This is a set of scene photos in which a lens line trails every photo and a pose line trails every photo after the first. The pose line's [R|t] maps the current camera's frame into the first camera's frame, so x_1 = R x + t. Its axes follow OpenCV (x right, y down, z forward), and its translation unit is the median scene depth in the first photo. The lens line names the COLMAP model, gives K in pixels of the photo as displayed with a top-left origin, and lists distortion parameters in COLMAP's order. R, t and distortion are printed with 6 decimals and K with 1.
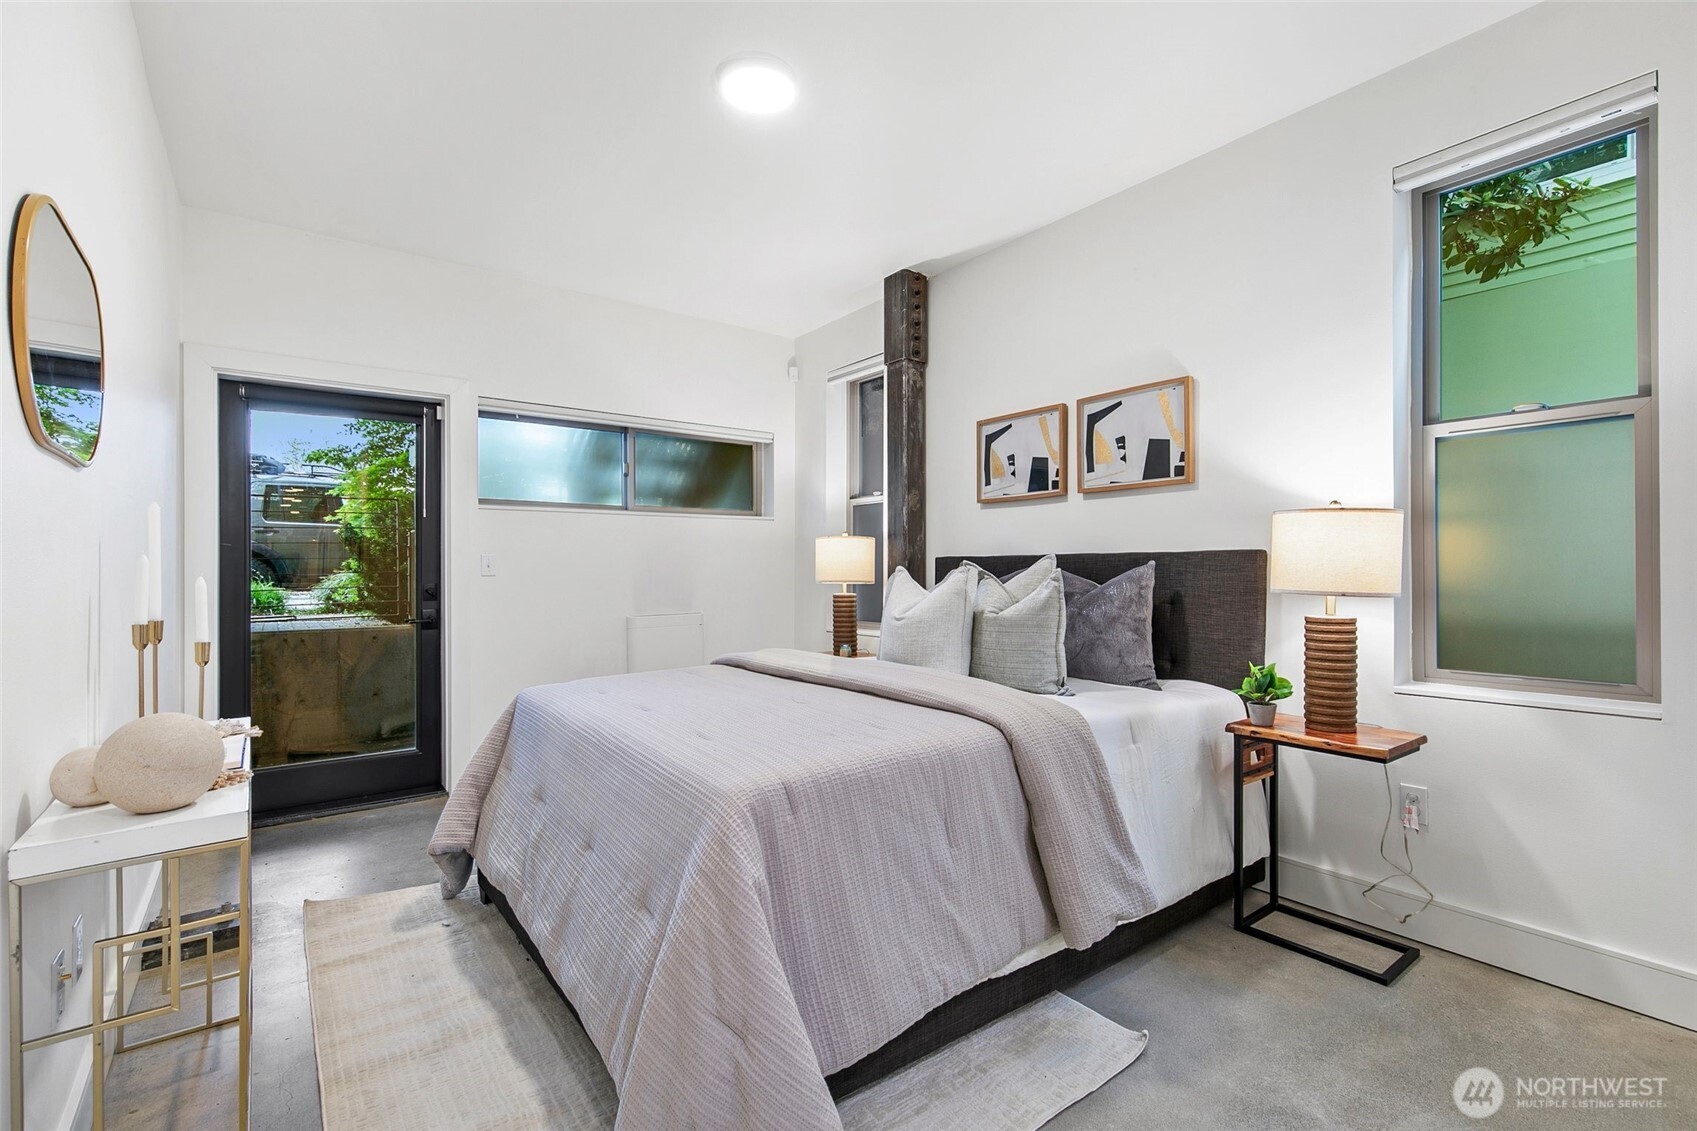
lens RADIAL K [[781.3, 0, 848.5], [0, 781.3, 565.5], [0, 0, 1]] dist [0.056567, 0.000115]
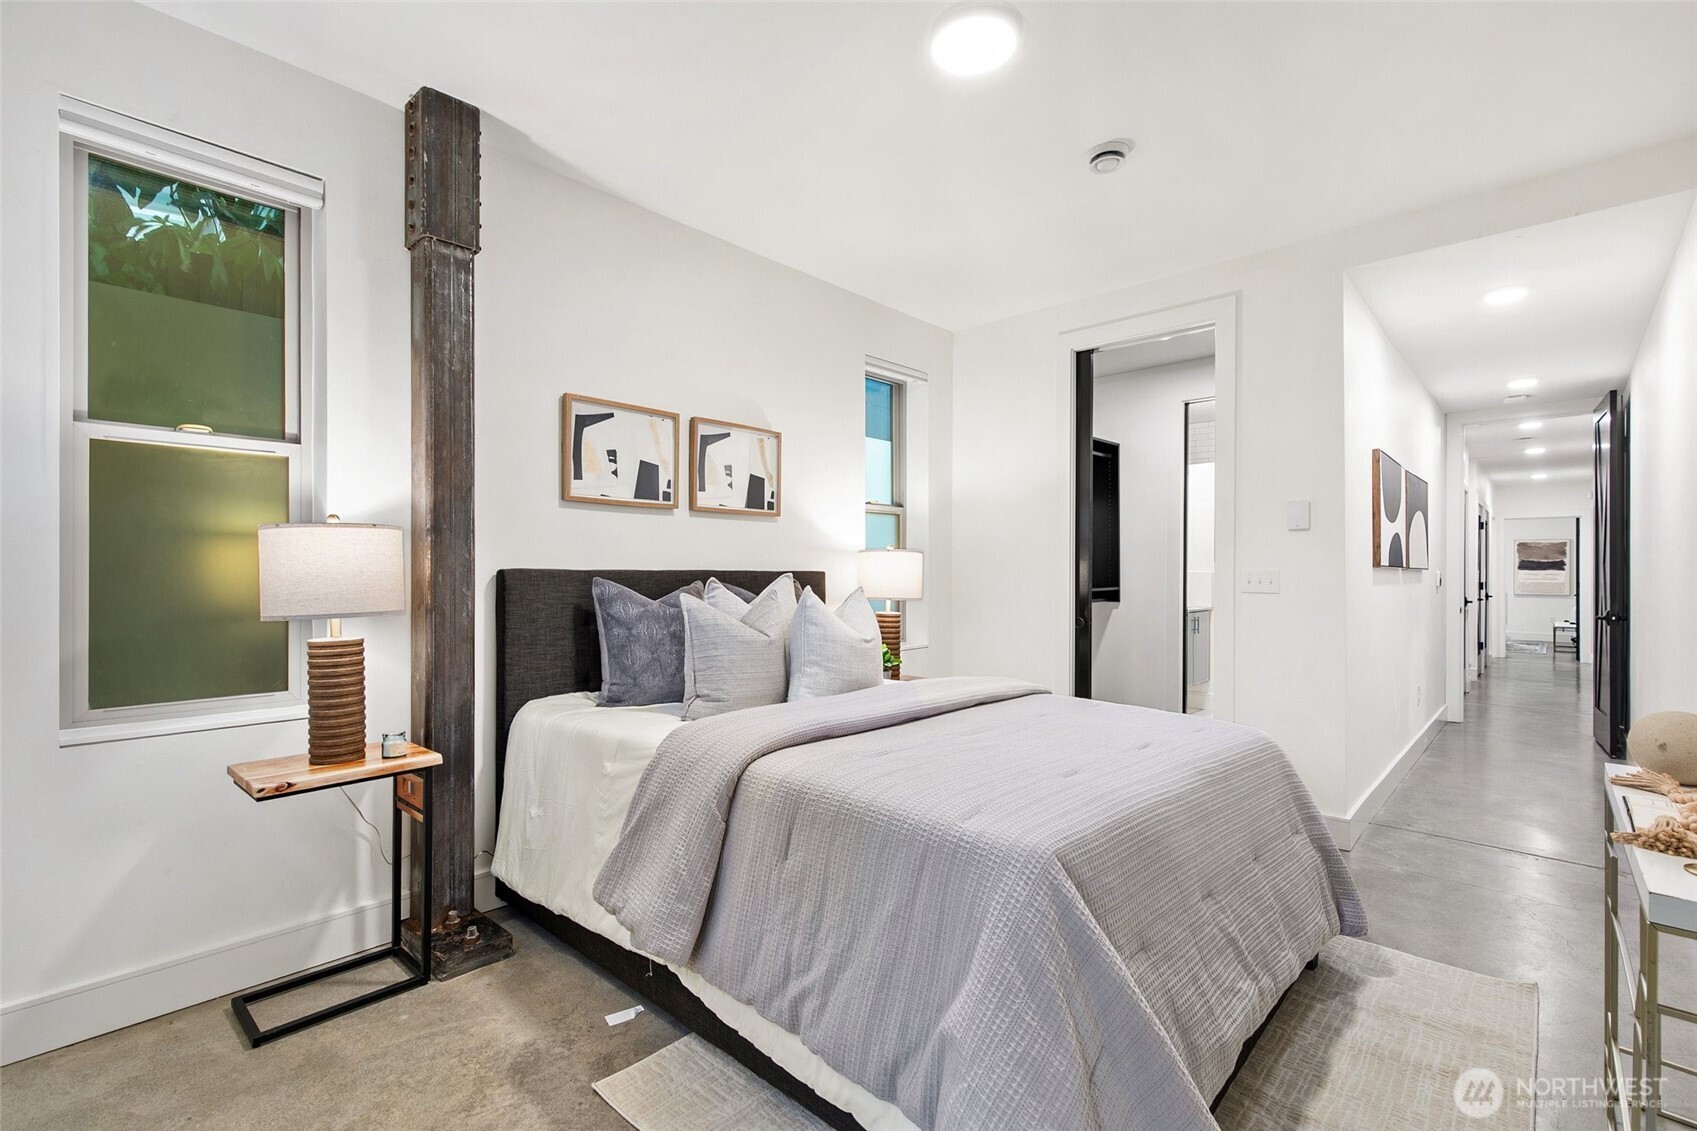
lens RADIAL K [[768.3, 0, 849.1], [0, 768.3, 579.5], [0, 0, 1]] dist [0.004685, 0.000520]
pose [[-0.187065, 0.009231, 0.982304, -0.766225], [0.003175, 0.999956, -0.008792, 0.005780], [-0.982342, 0.001474, -0.187086, 1.082315]]
